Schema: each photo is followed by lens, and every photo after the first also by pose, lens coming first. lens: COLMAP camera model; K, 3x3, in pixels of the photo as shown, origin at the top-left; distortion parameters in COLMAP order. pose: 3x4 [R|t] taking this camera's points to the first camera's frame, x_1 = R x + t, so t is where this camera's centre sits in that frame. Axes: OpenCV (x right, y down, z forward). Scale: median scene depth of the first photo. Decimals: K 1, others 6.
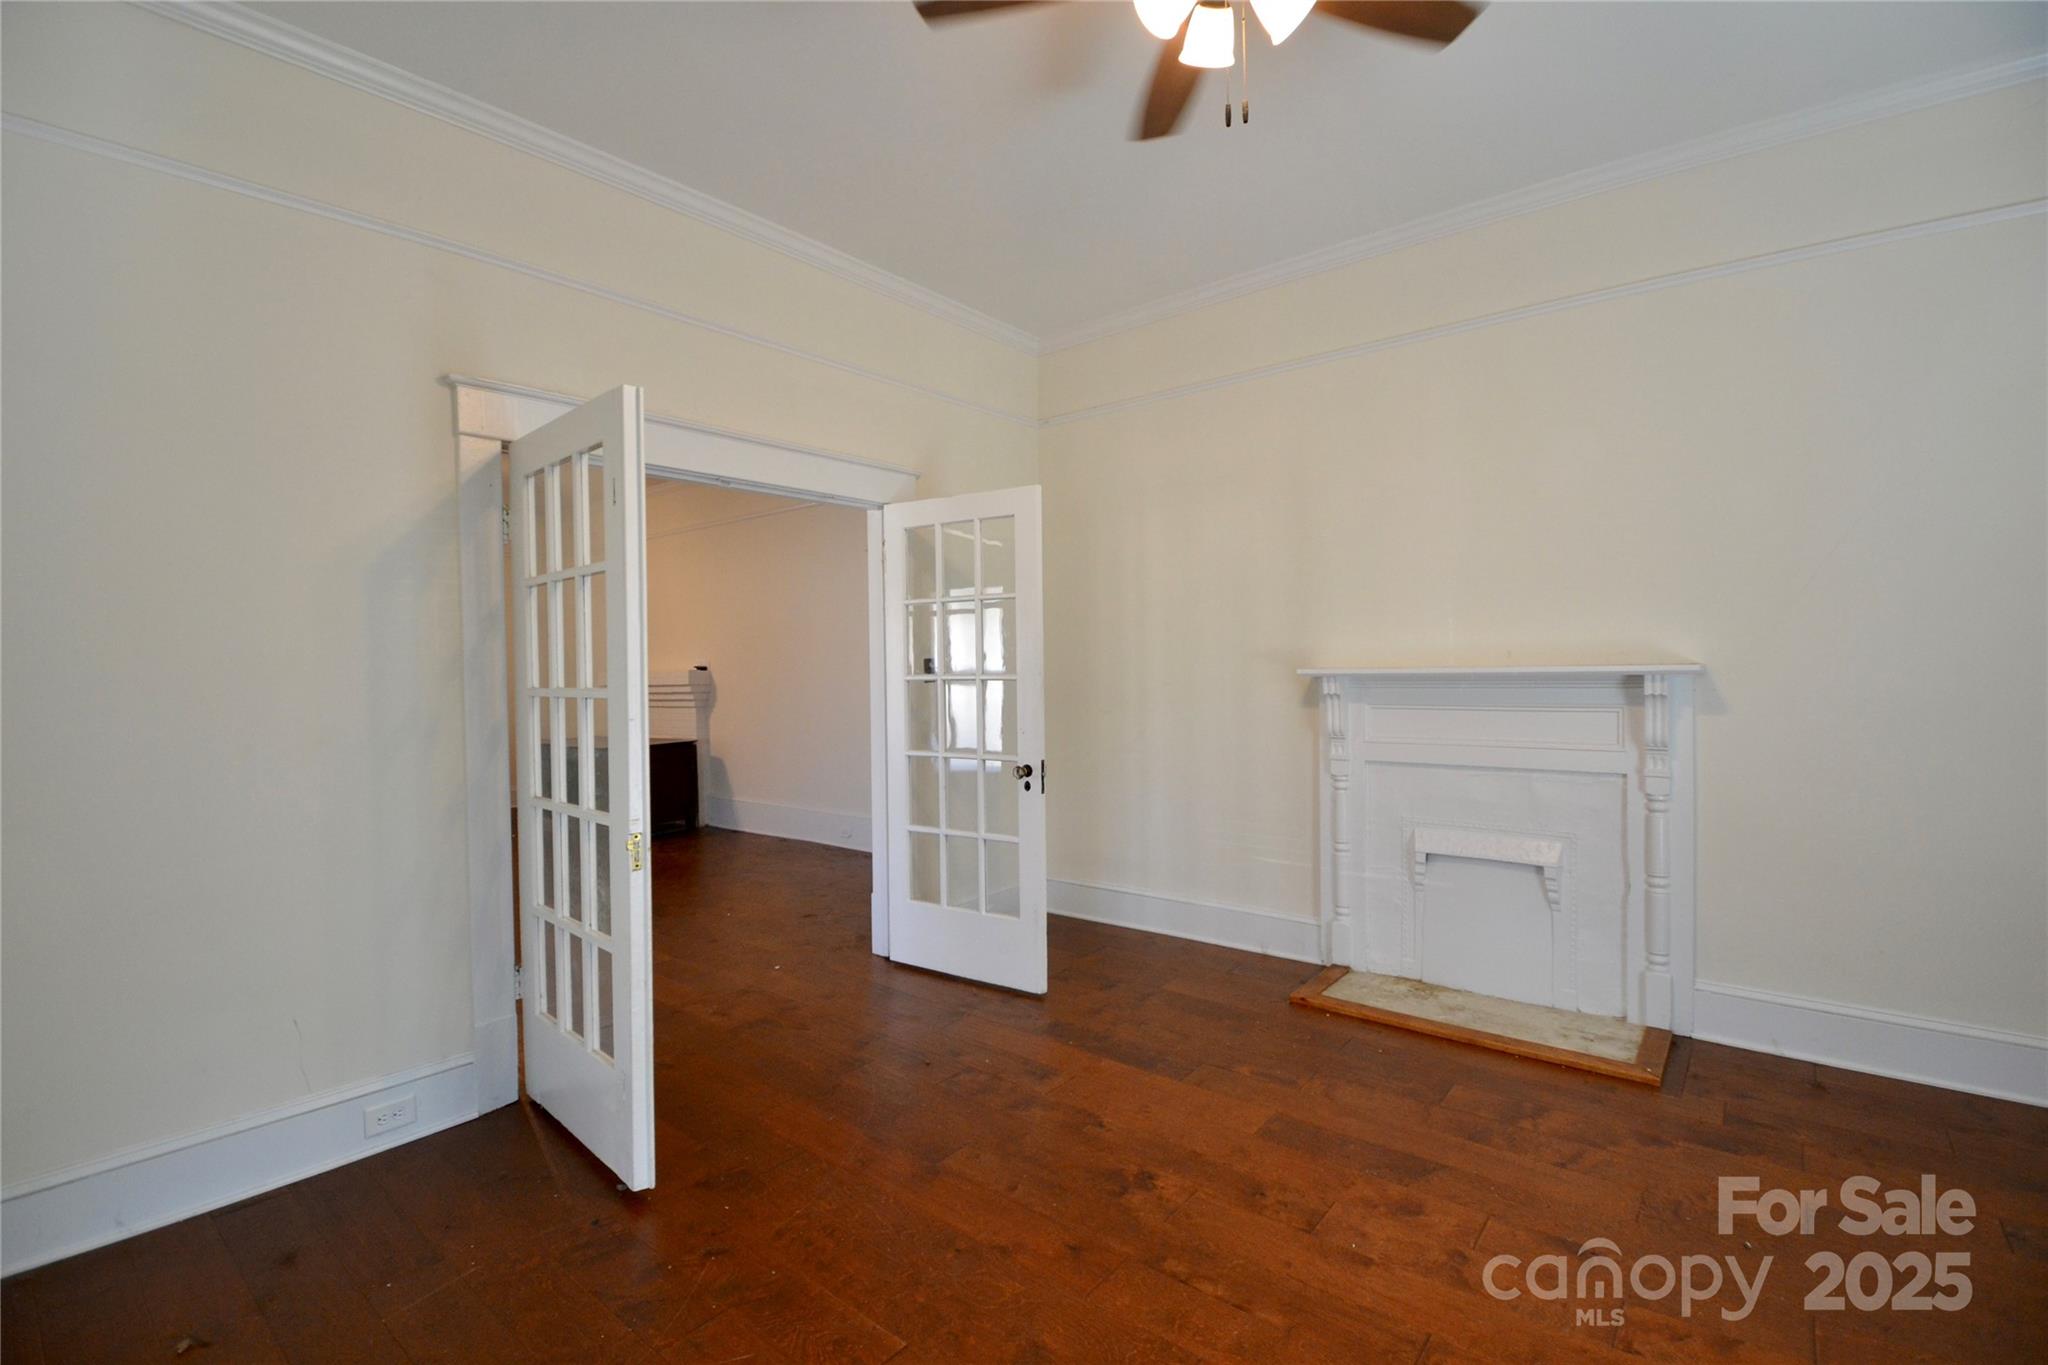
lens RADIAL K [[916.0, 0, 1010.2], [0, 916.0, 685.2], [0, 0, 1]] dist [0.034480, -0.042216]
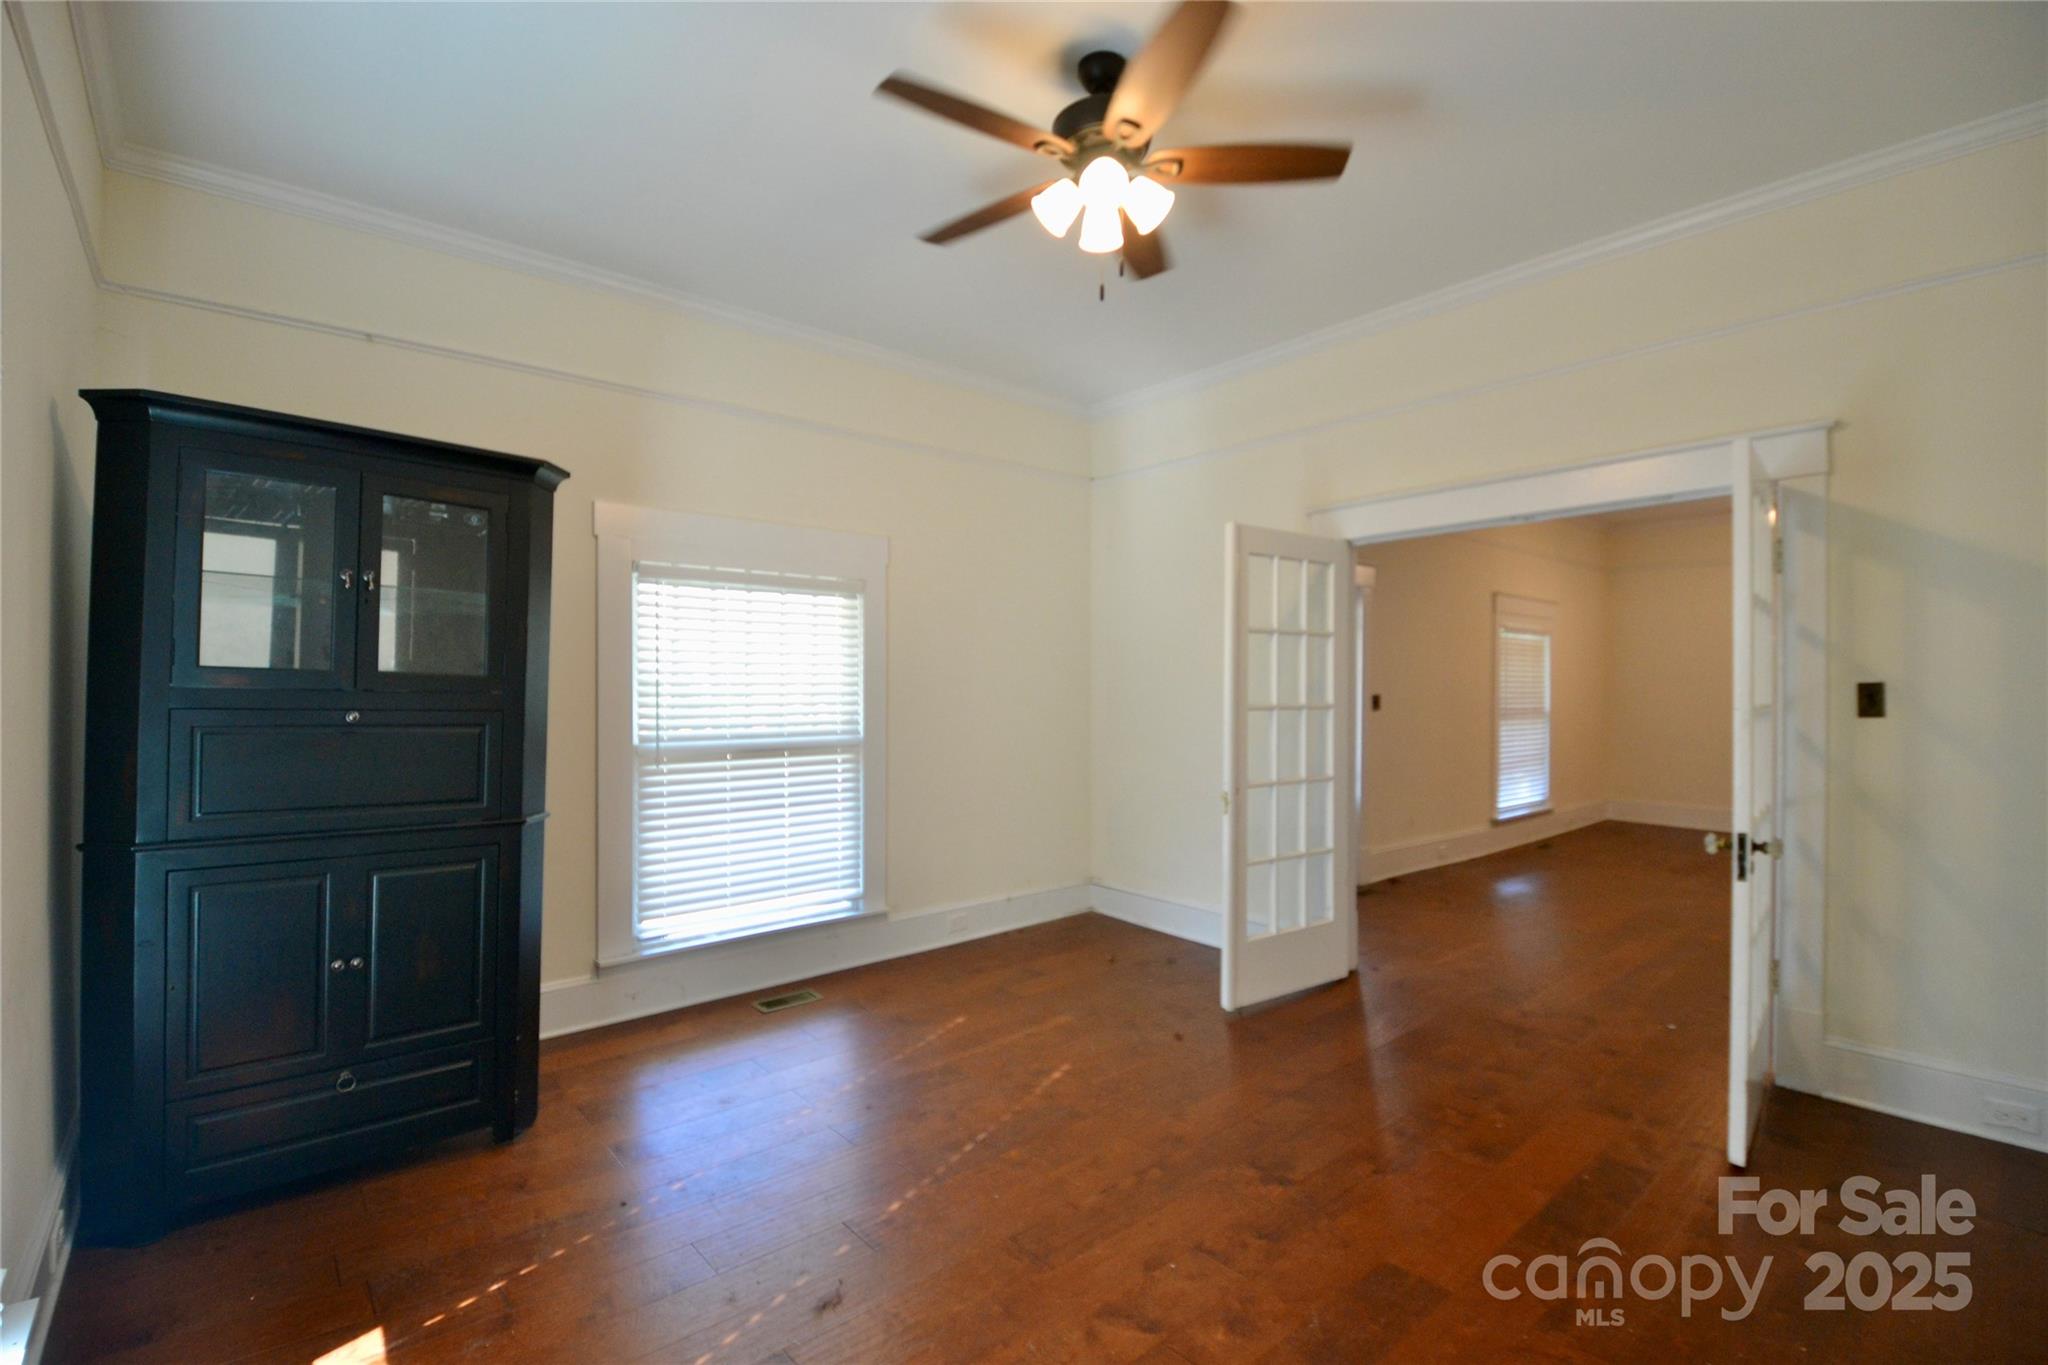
lens RADIAL K [[916.0, 0, 1010.2], [0, 916.0, 685.2], [0, 0, 1]] dist [0.034480, -0.042216]
pose [[-0.172541, 0.015378, -0.984882, 1.272672], [-0.022862, 0.999546, 0.019612, -0.047901], [0.984737, 0.025900, -0.172111, 0.890618]]
